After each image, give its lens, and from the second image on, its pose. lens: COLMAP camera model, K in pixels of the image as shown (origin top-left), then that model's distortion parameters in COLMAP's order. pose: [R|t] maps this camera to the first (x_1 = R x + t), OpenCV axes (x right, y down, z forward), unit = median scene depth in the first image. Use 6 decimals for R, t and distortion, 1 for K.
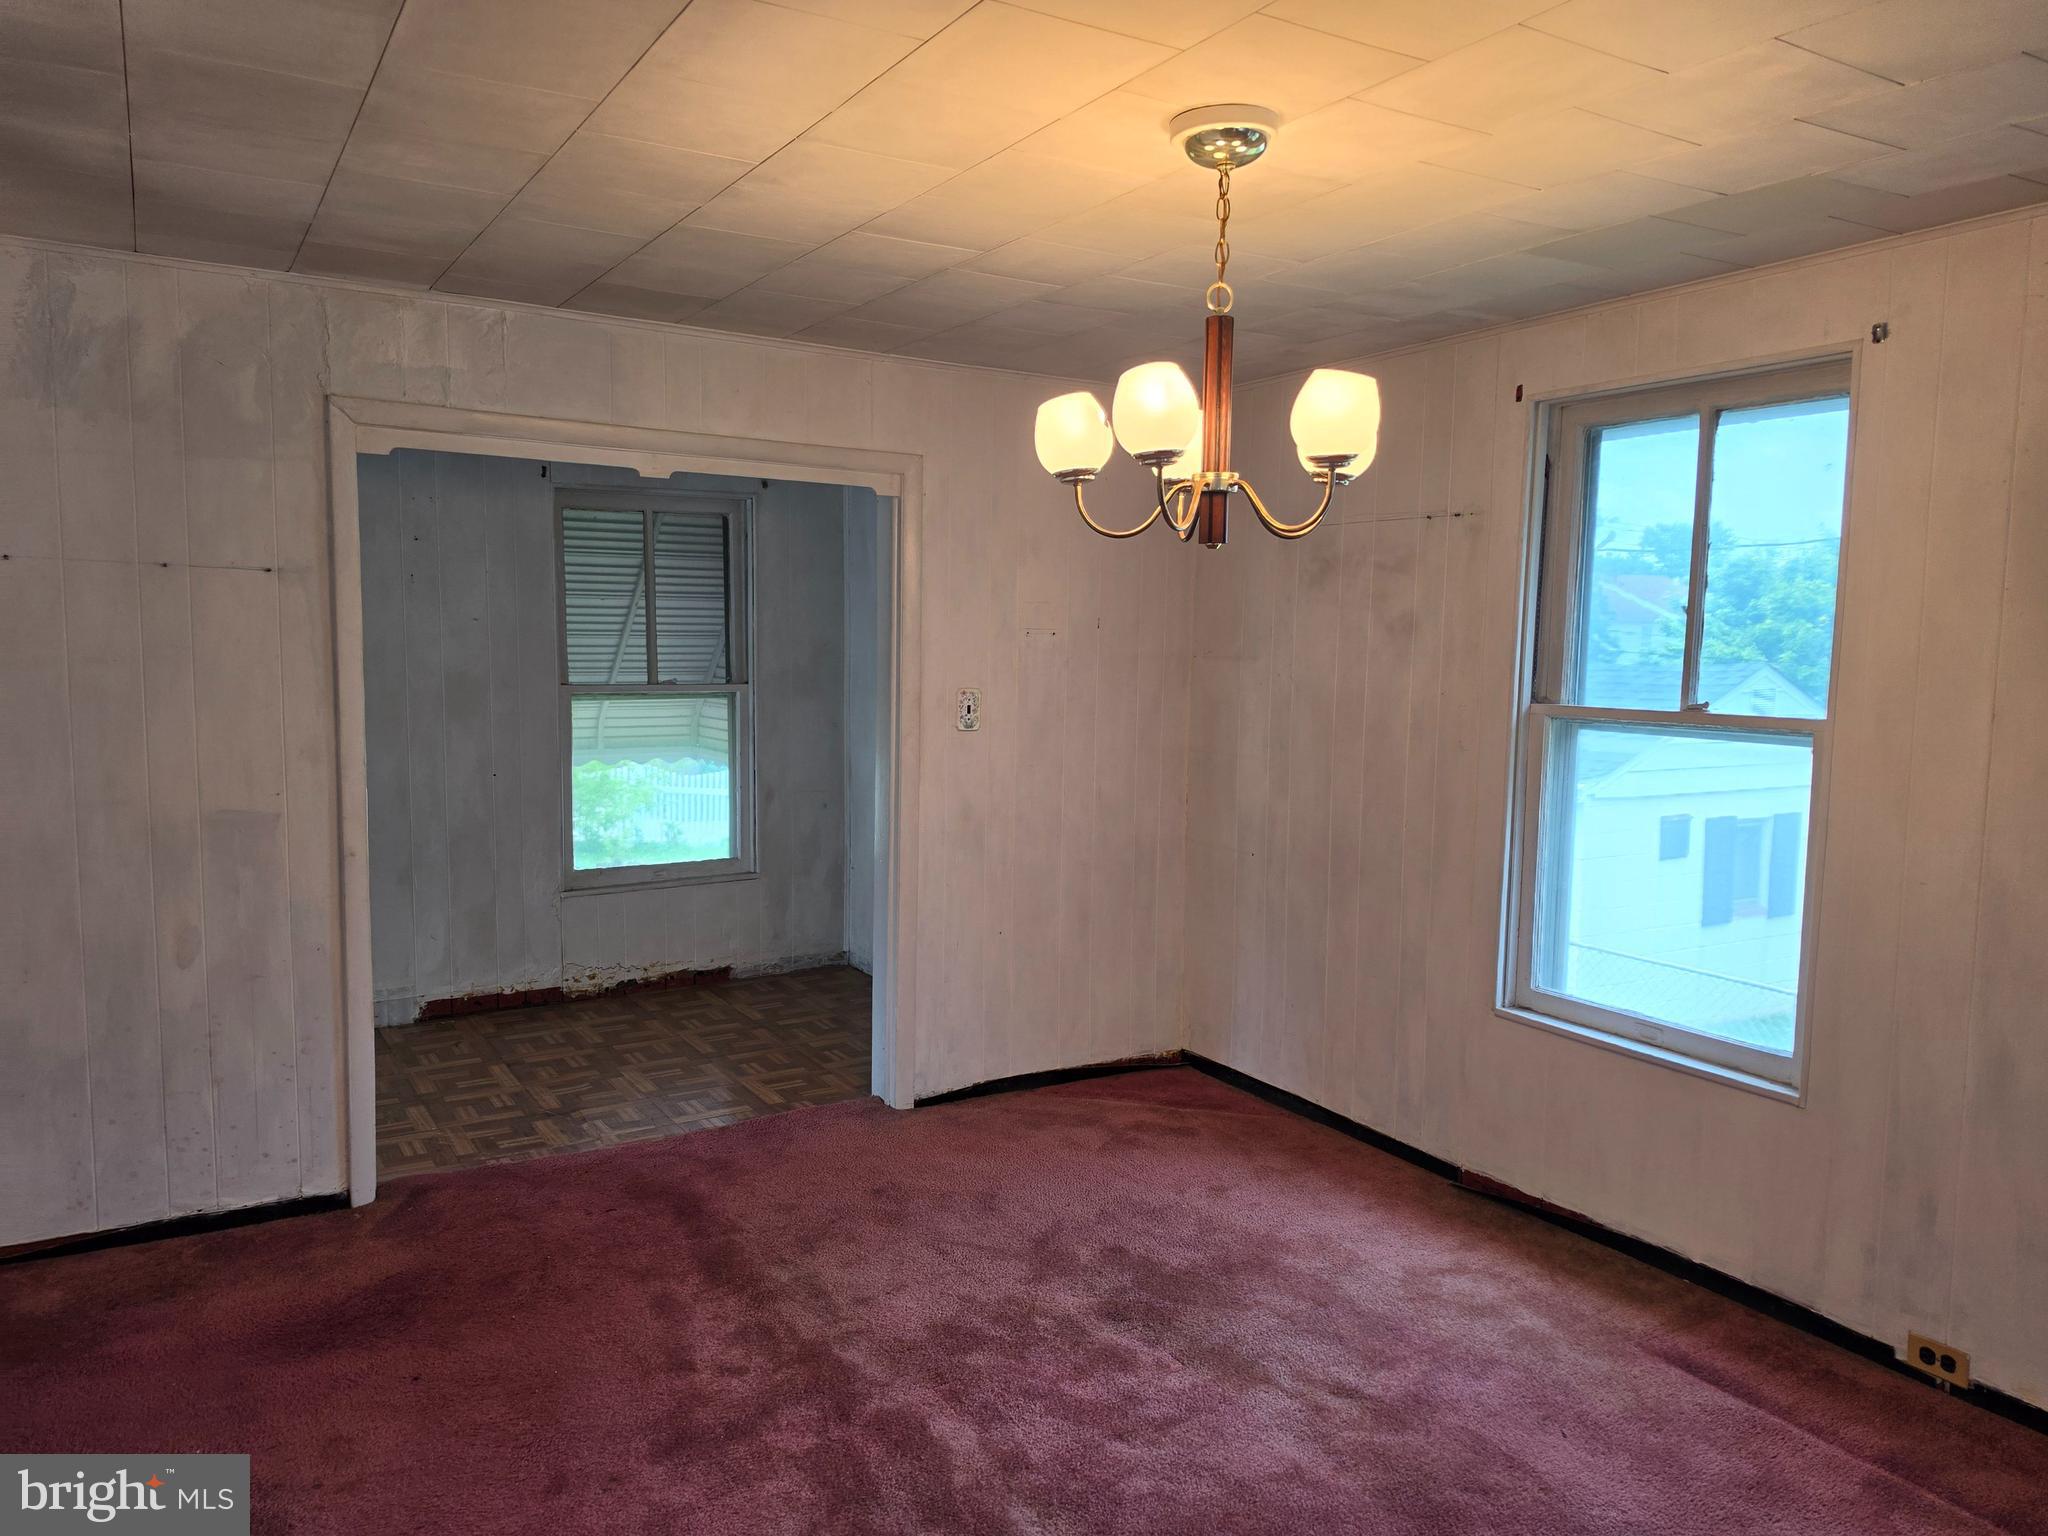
lens RADIAL K [[1380.7, 0, 1014.9], [0, 1380.7, 779.2], [0, 0, 1]] dist [0.013210, -0.000287]
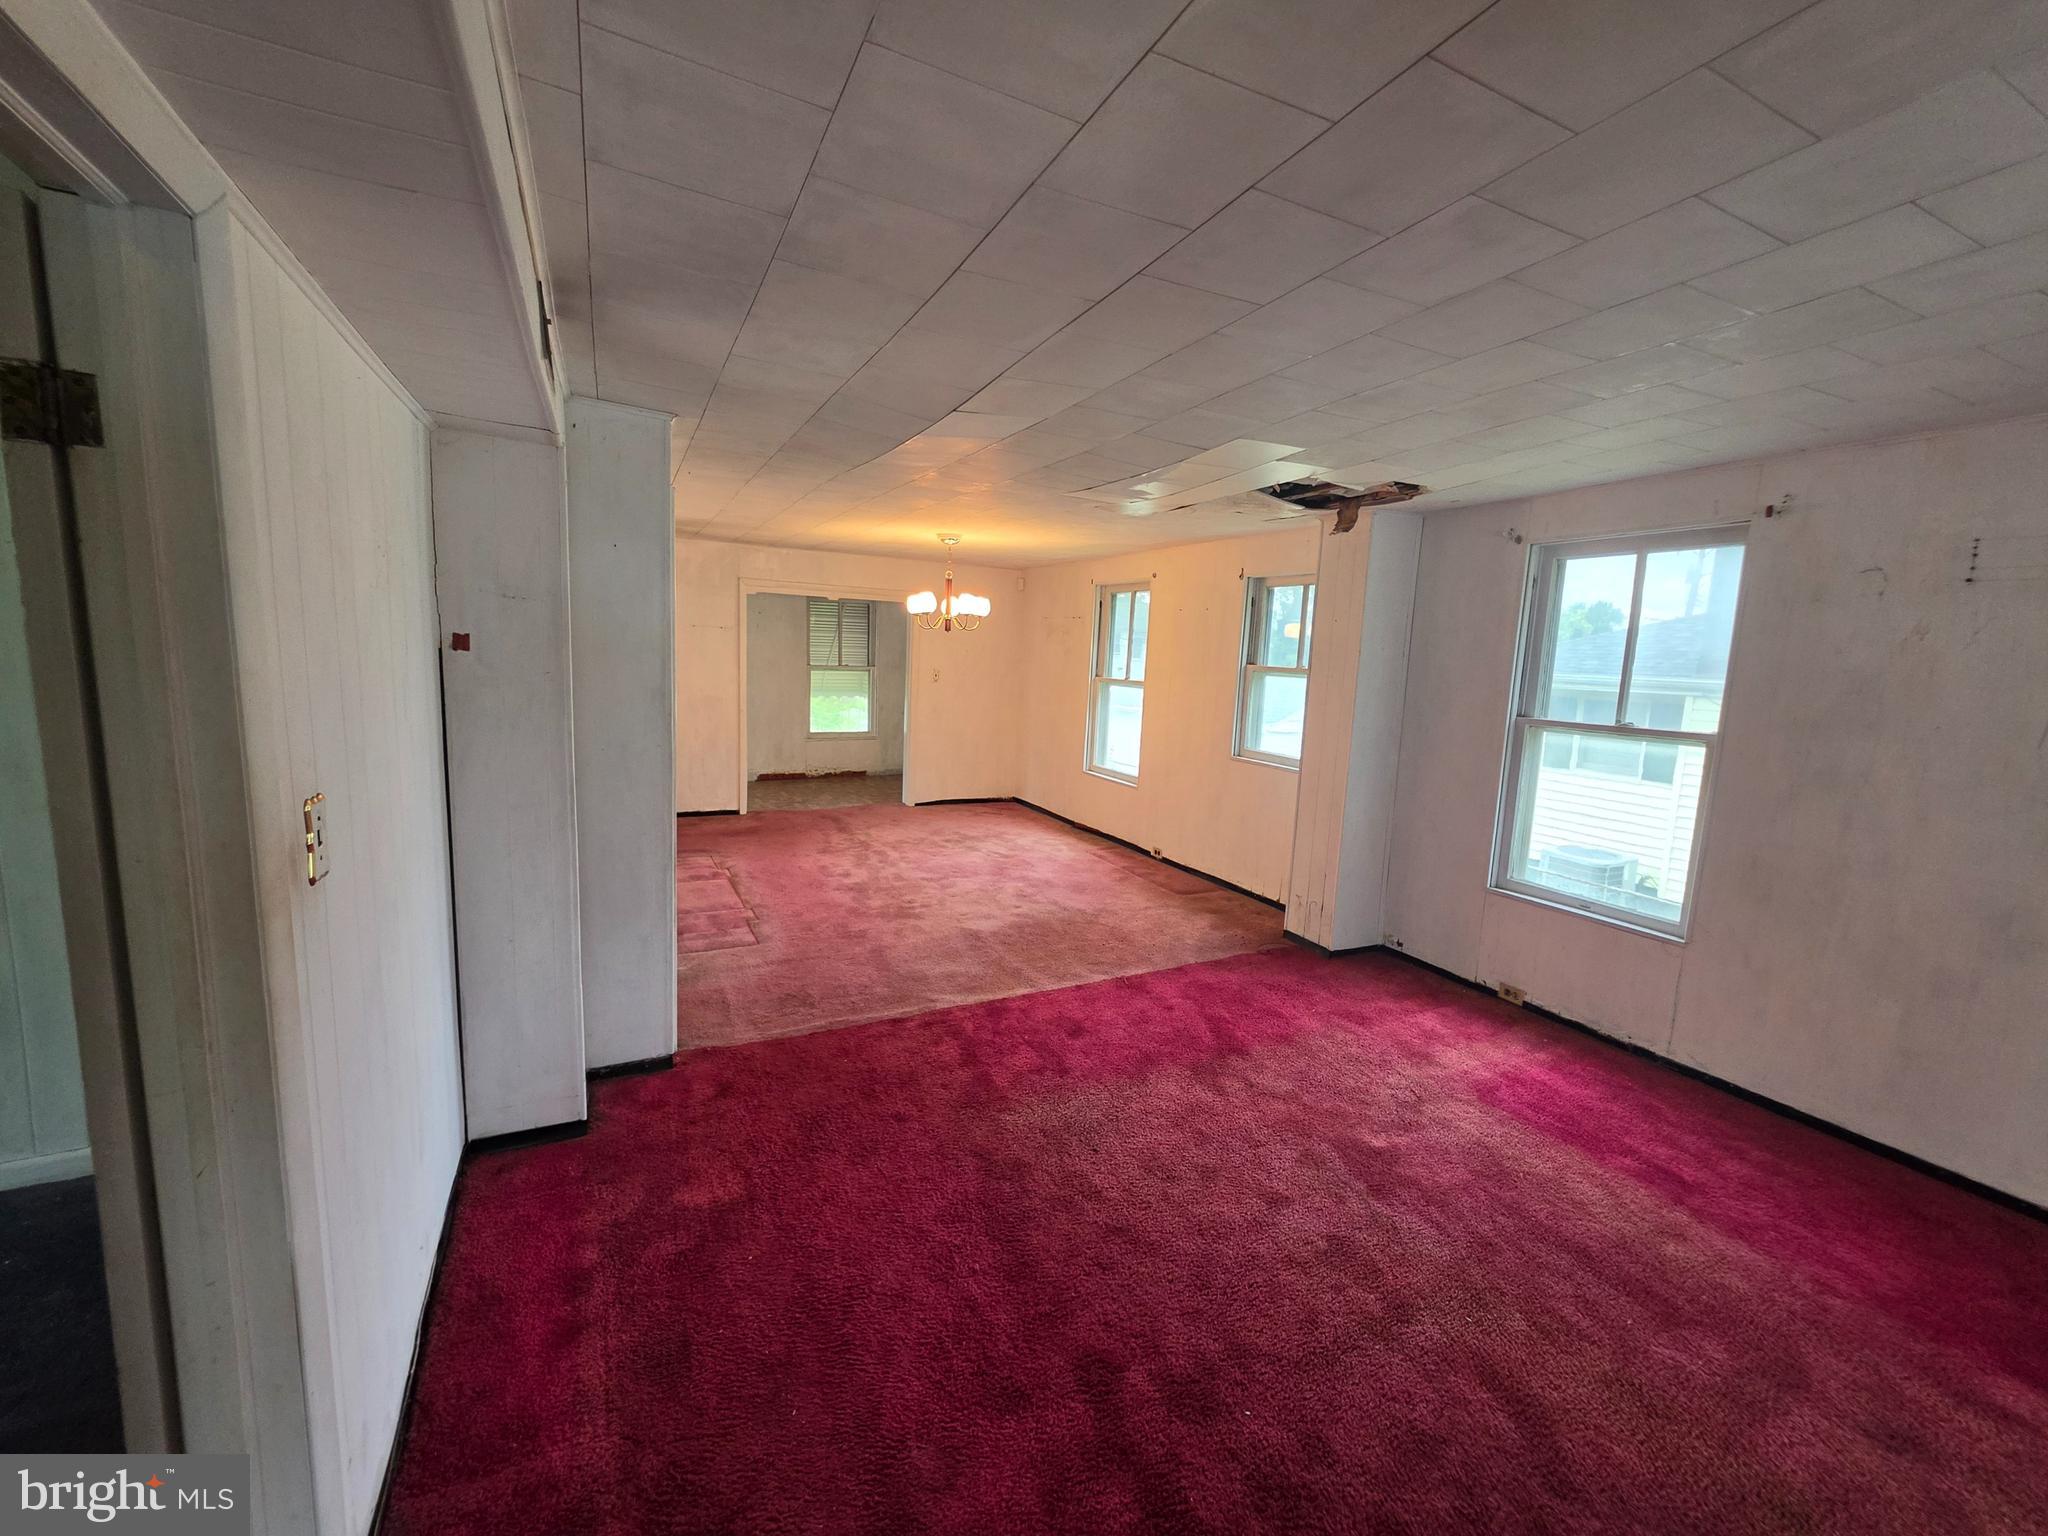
lens RADIAL K [[824.9, 0, 1030.9], [0, 824.9, 769.4], [0, 0, 1]] dist [0.004395, 0.000161]
pose [[0.997087, 0.036353, -0.067058, 0.301580], [-0.033617, 0.998573, 0.041499, 0.072658], [0.068471, -0.039124, 0.996886, -0.796608]]
